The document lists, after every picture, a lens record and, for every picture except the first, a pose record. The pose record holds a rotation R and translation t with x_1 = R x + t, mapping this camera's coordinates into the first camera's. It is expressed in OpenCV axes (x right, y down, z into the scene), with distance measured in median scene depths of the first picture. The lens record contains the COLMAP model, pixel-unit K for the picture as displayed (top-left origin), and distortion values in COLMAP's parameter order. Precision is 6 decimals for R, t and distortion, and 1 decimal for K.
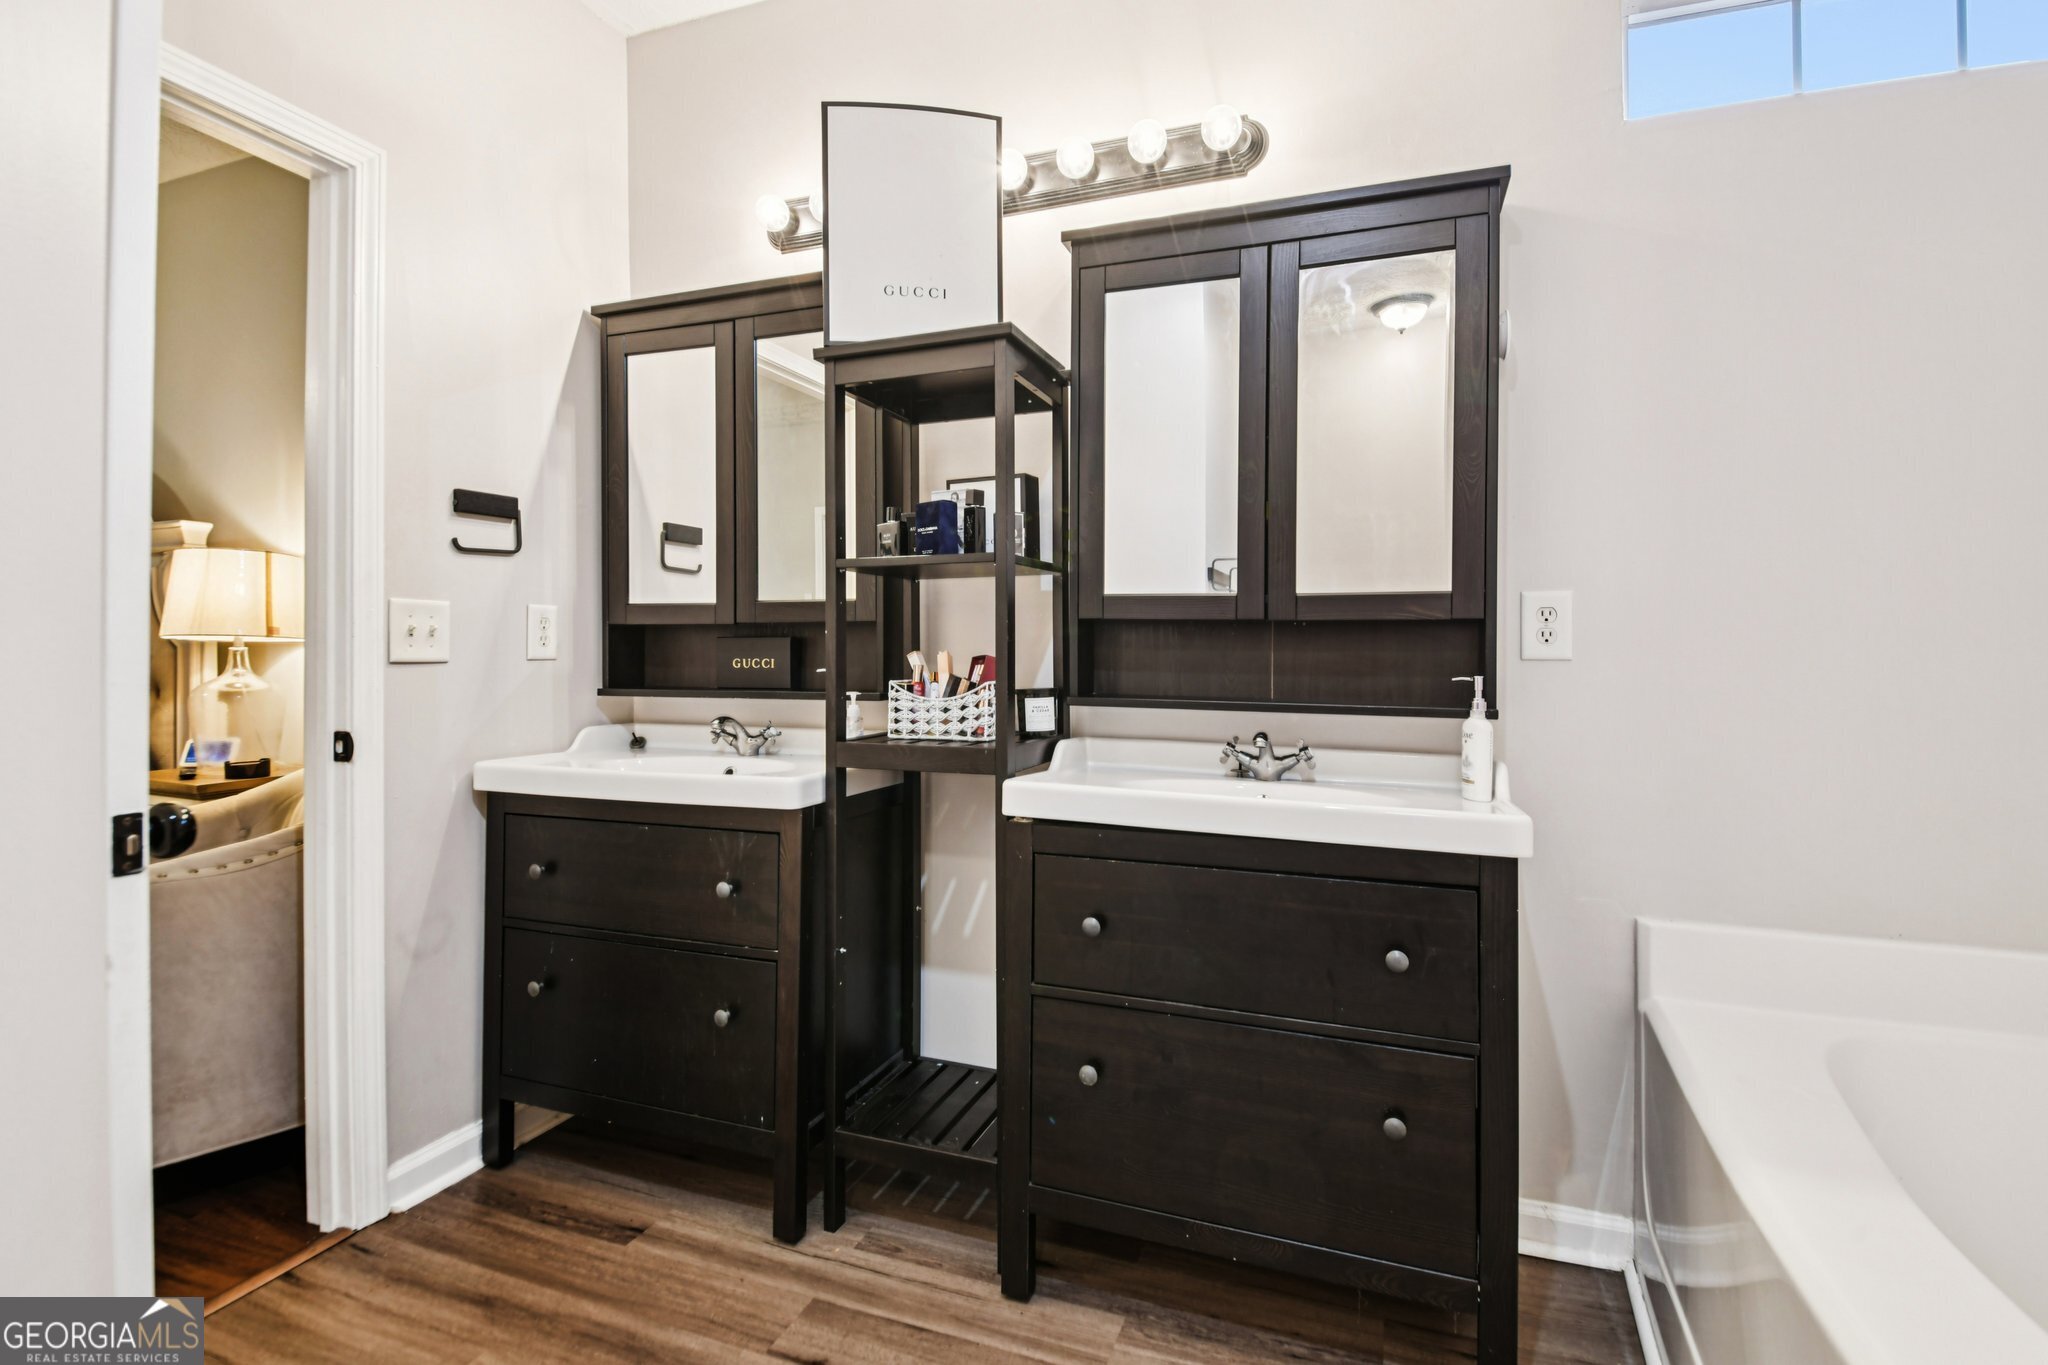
lens RADIAL K [[985.3, 0, 1028.3], [0, 985.3, 626.6], [0, 0, 1]] dist [0.020550, -0.000346]
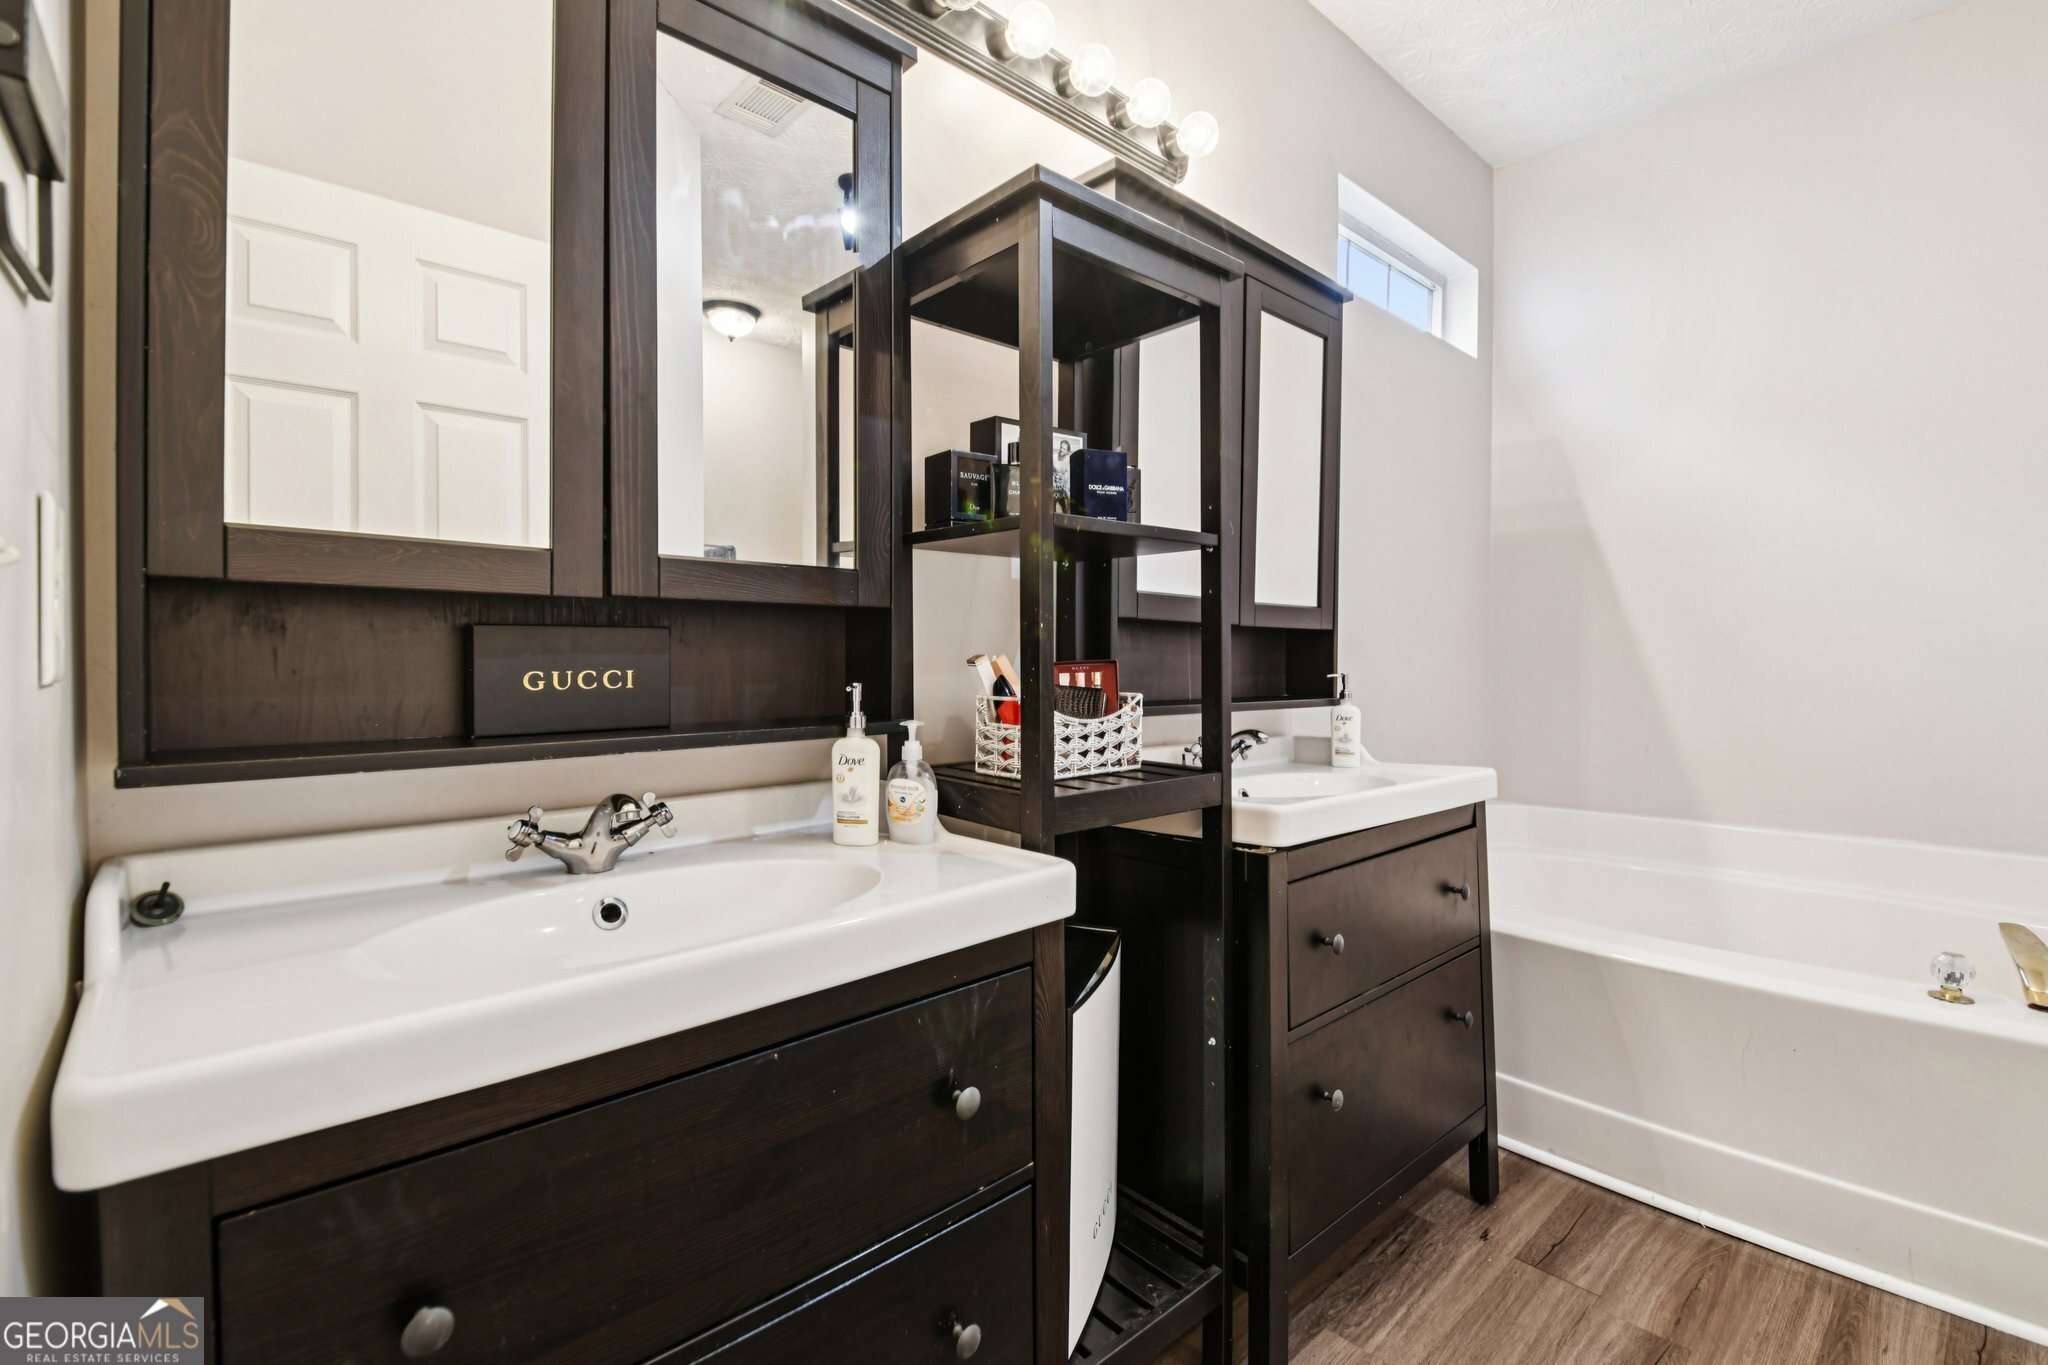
lens RADIAL K [[920.9, 0, 1024.0], [0, 920.9, 682.5], [0, 0, 1]] dist [-0.001553, -0.000040]
pose [[0.456251, -0.019552, 0.889636, -0.611728], [-0.012742, 0.999513, 0.028501, 0.023902], [-0.889760, -0.024340, 0.455780, 0.634044]]
